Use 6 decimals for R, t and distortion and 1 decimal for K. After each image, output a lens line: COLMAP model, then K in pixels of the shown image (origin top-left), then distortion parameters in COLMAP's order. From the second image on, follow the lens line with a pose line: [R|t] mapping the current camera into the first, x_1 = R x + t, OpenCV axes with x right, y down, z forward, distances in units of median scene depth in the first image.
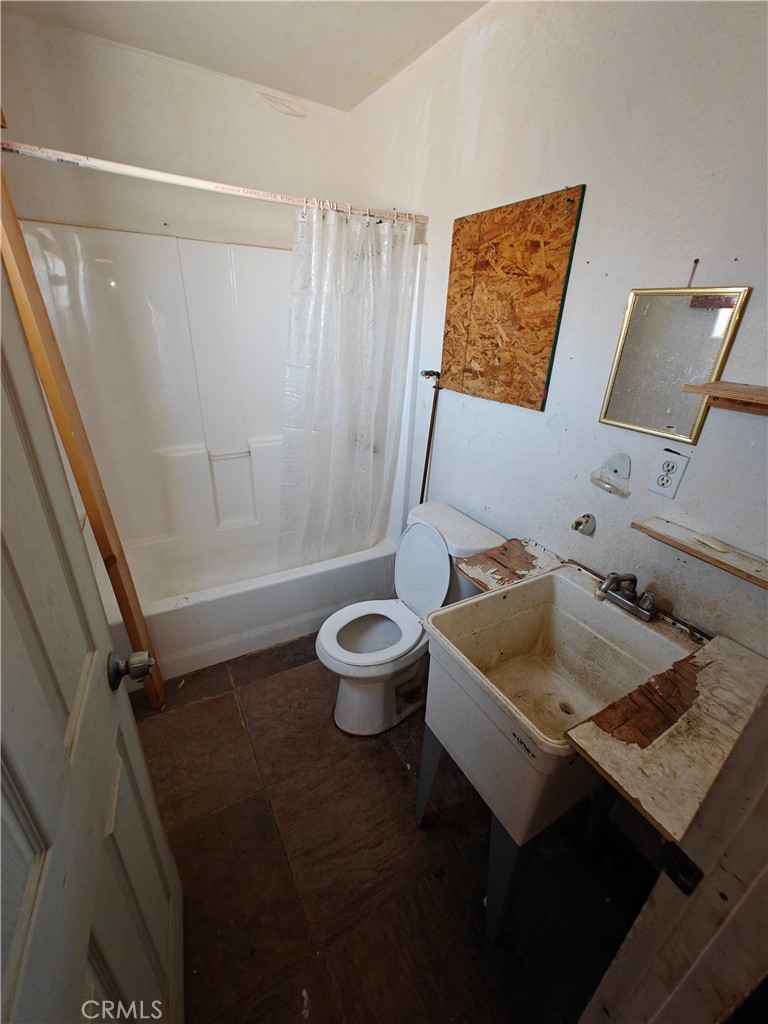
lens RADIAL K [[421.8, 0, 384.9], [0, 421.8, 509.4], [0, 0, 1]] dist [-0.001709, -0.000094]
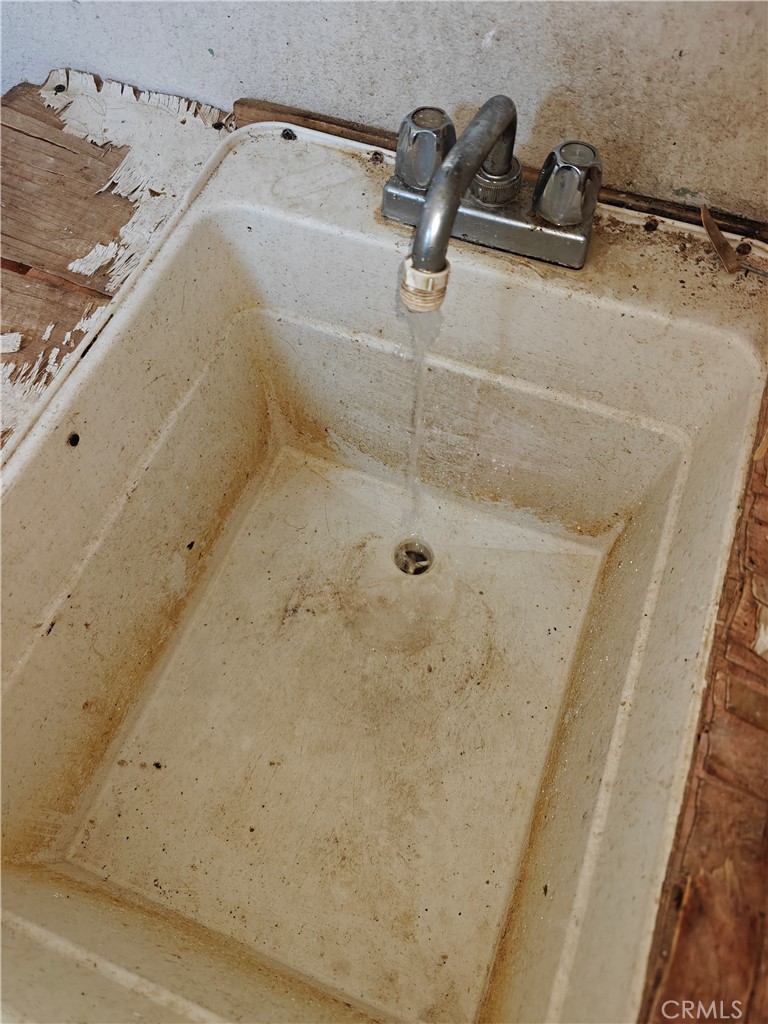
lens RADIAL K [[692.1, 0, 382.5], [0, 692.1, 511.4], [0, 0, 1]] dist [-0.001734, -0.004277]
pose [[0.779750, -0.585188, 0.222586, 0.292865], [0.300687, 0.661851, 0.686688, 0.027214], [-0.549160, -0.468516, 0.692037, 0.602113]]
